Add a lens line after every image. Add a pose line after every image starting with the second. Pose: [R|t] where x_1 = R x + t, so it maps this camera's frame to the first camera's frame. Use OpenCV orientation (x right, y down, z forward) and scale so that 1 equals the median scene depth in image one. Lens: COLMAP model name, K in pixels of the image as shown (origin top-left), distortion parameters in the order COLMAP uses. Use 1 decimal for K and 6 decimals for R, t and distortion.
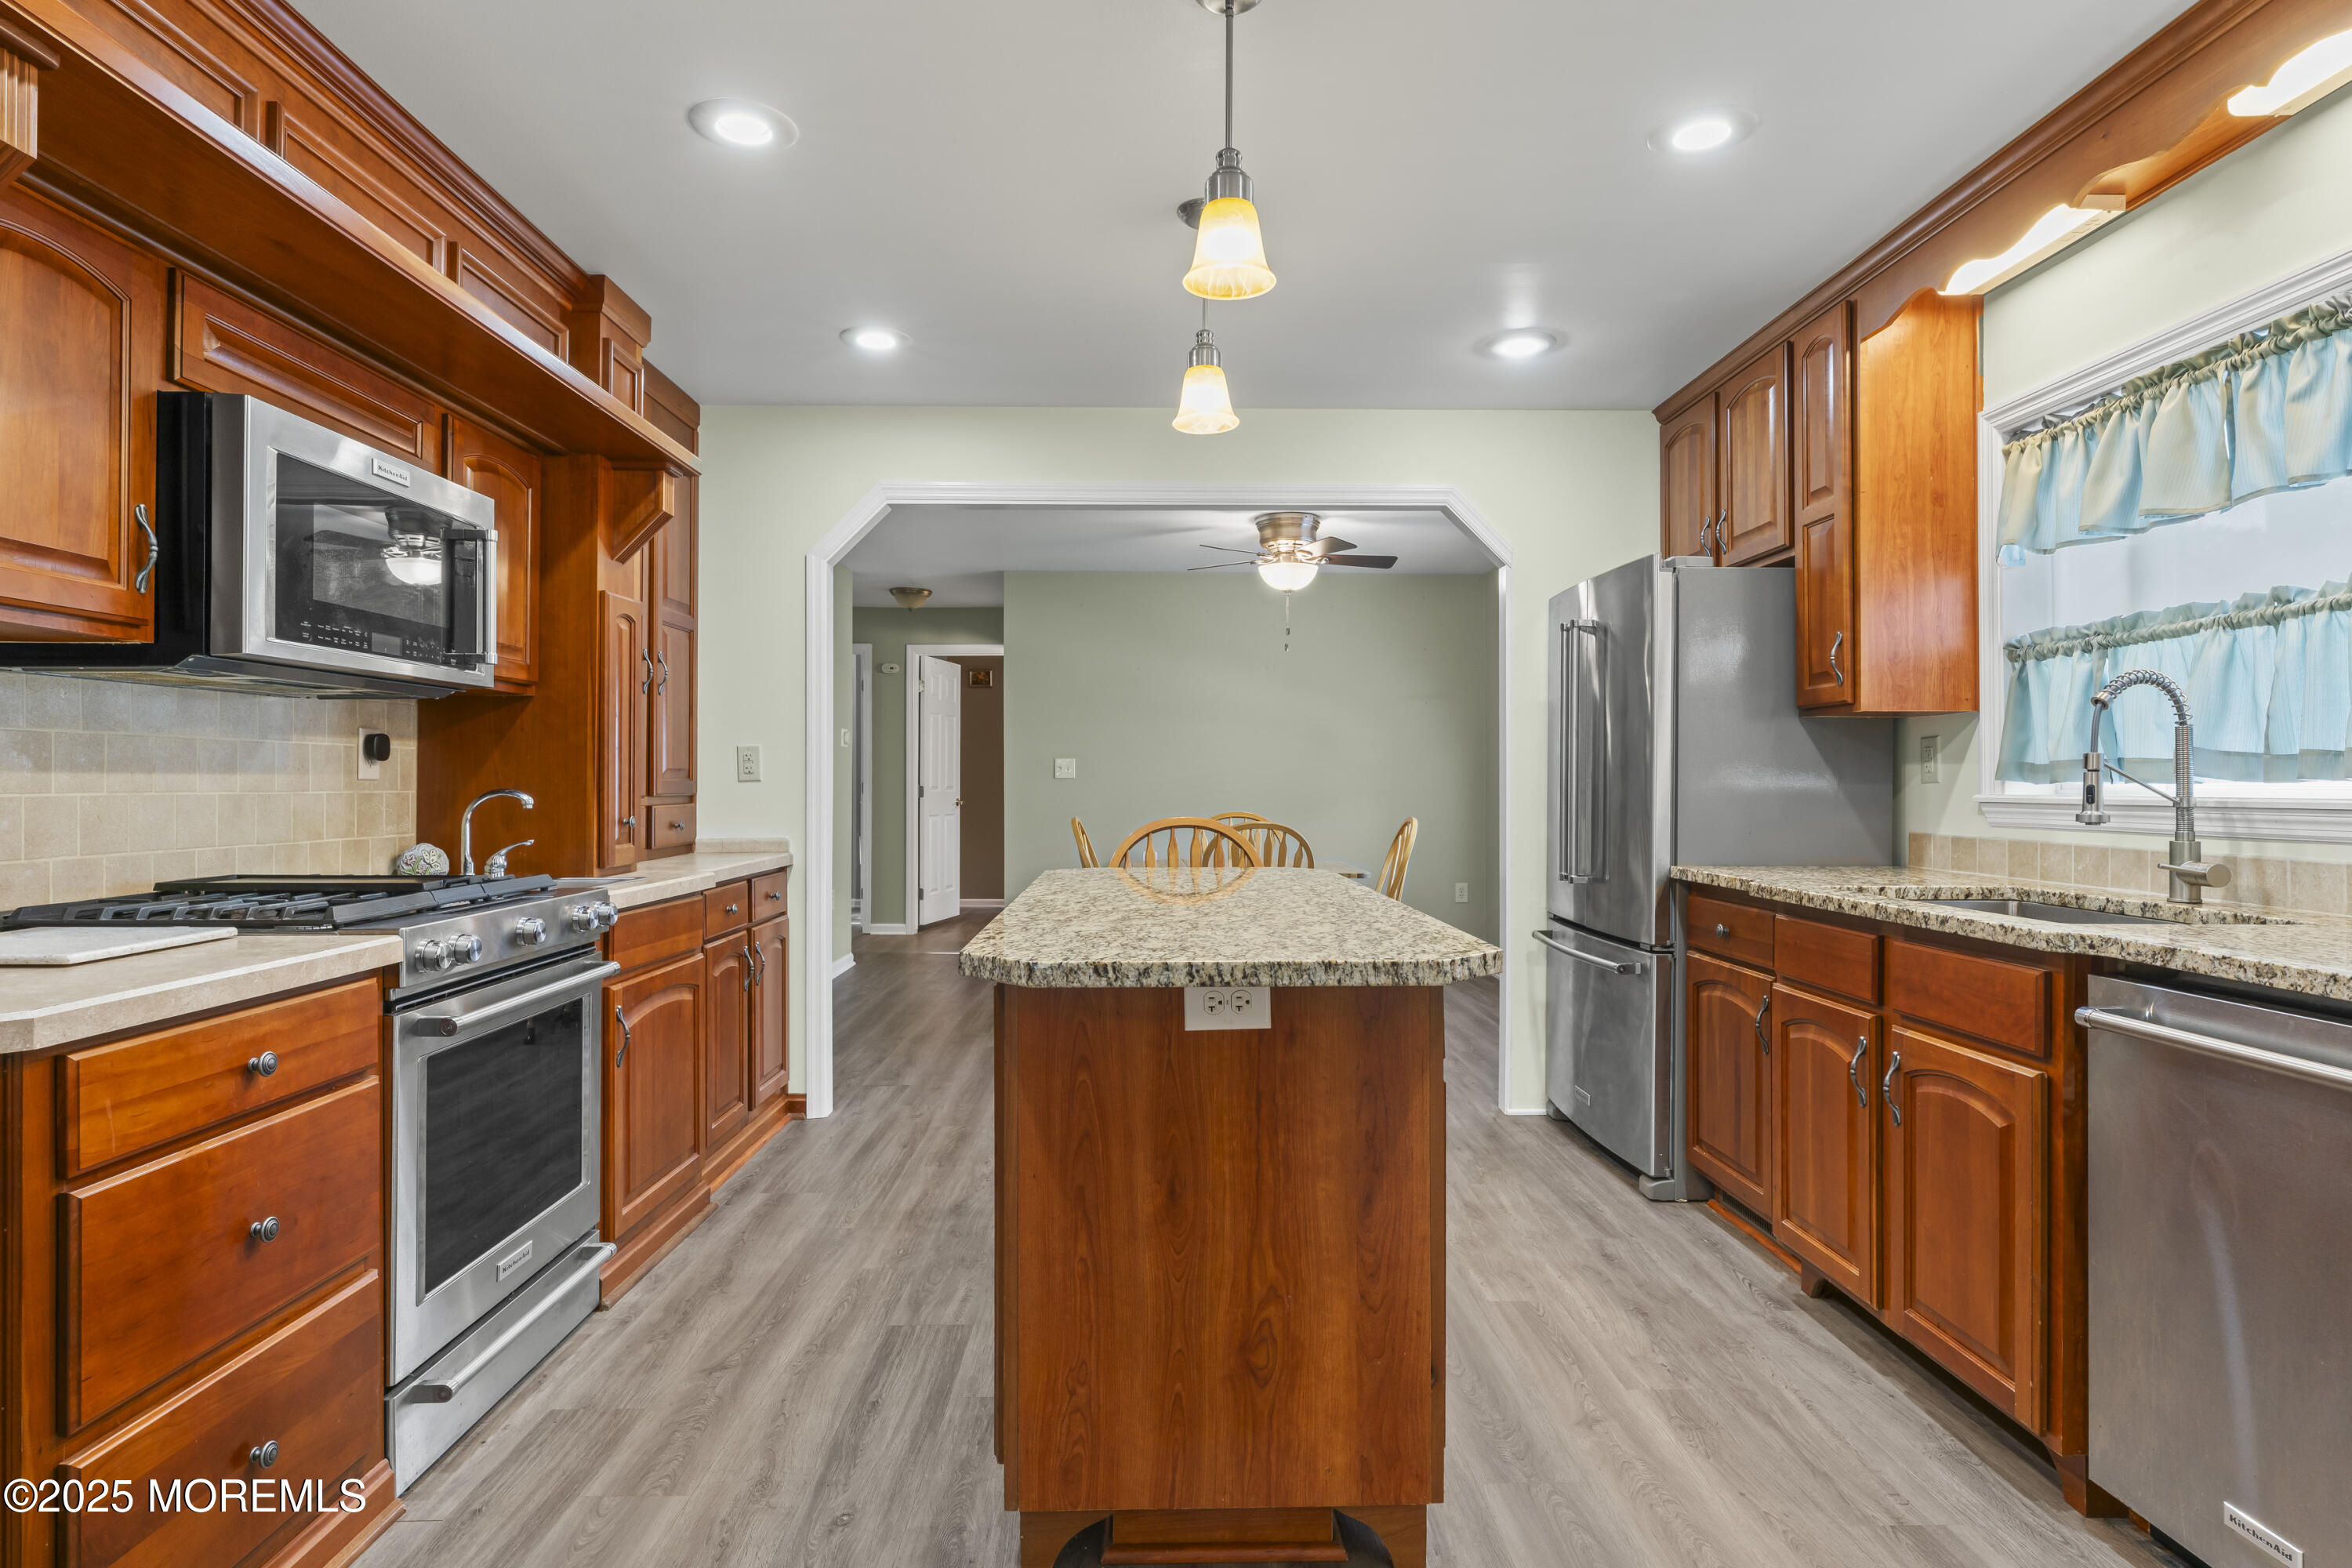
lens RADIAL K [[1268.8, 0, 1176.0], [0, 1268.8, 784.0], [0, 0, 1]] dist [0.000126, -0.000183]
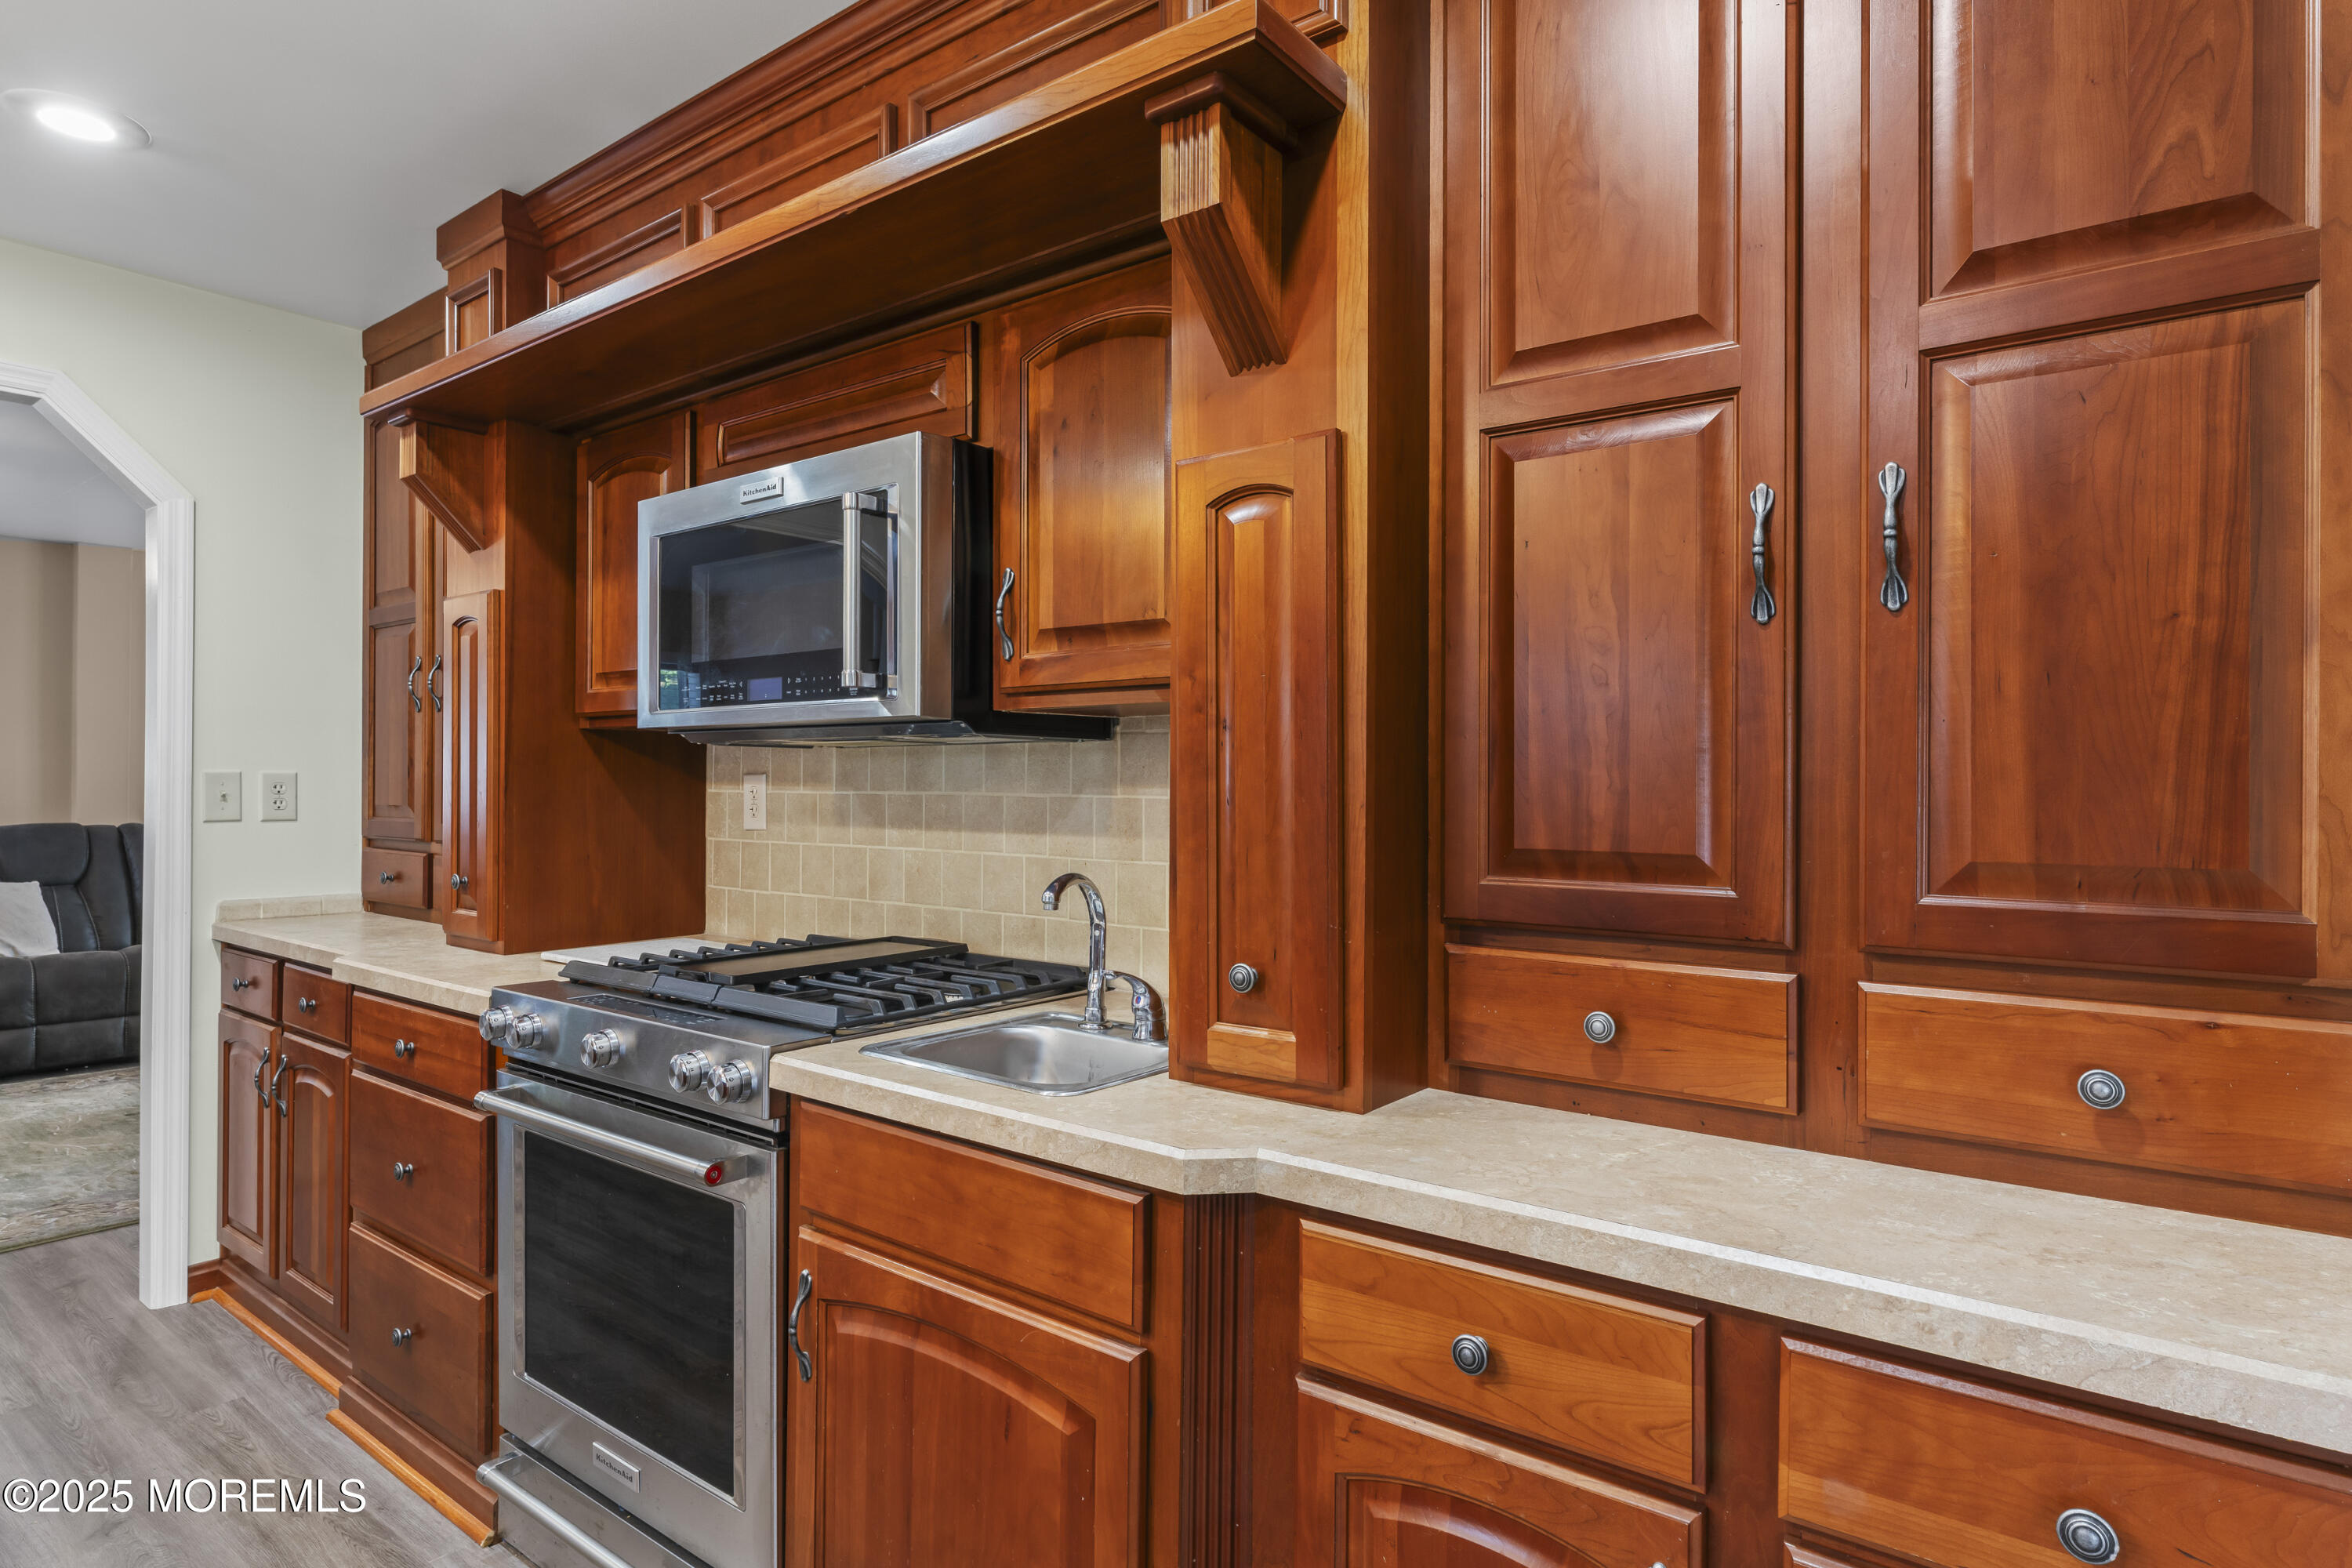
lens RADIAL K [[1268.8, 0, 1176.0], [0, 1268.8, 784.0], [0, 0, 1]] dist [0.000126, -0.000183]
pose [[-0.629844, 0.001661, -0.776720, -0.133676], [-0.002618, 0.999987, 0.004261, -0.051666], [0.776717, 0.004717, -0.629832, 1.797532]]
